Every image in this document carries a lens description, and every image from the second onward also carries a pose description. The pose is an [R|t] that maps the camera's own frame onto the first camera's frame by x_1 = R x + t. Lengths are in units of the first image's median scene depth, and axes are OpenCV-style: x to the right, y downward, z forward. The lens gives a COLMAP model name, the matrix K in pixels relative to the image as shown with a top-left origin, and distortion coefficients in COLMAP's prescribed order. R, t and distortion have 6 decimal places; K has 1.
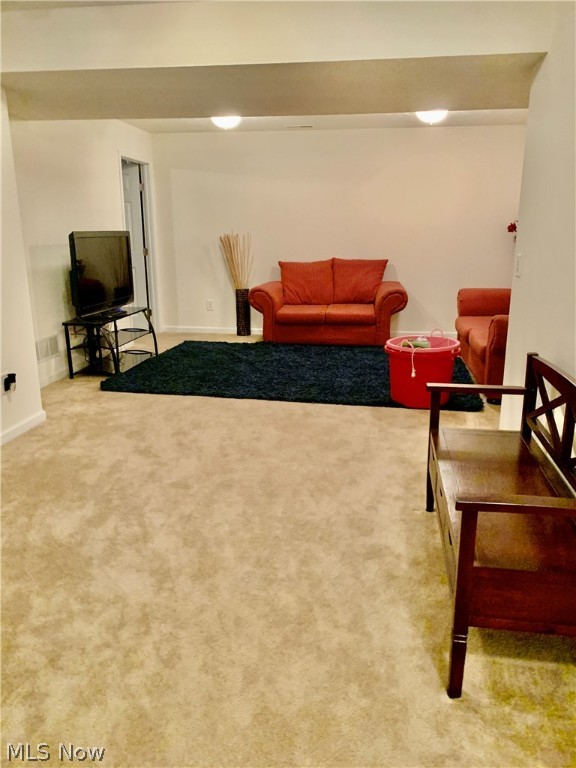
lens RADIAL K [[589.4, 0, 291.3], [0, 589.4, 386.4], [0, 0, 1]] dist [0.044581, -0.040639]
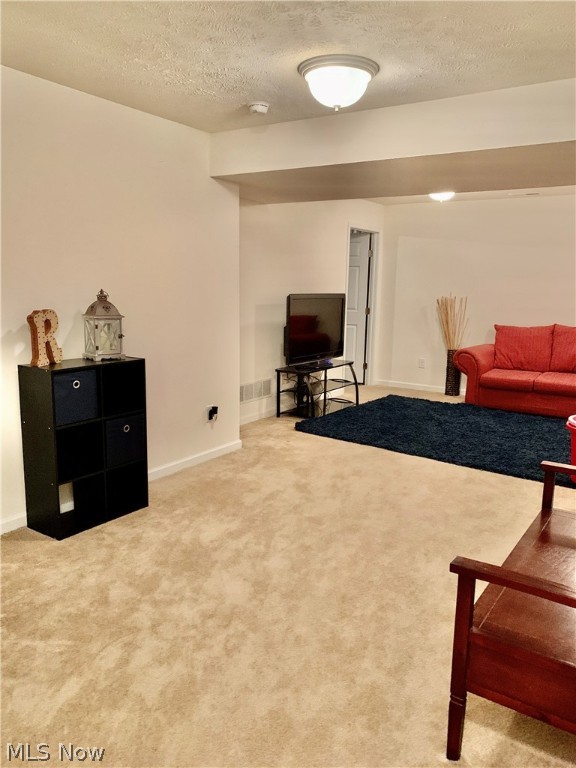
lens RADIAL K [[589.4, 0, 290.2], [0, 589.4, 381.1], [0, 0, 1]] dist [0.044581, -0.040639]
pose [[0.906052, 0.091634, -0.413125, 0.190221], [-0.131471, 0.988916, -0.068991, -0.010799], [0.402224, 0.116823, 0.908057, -0.066913]]
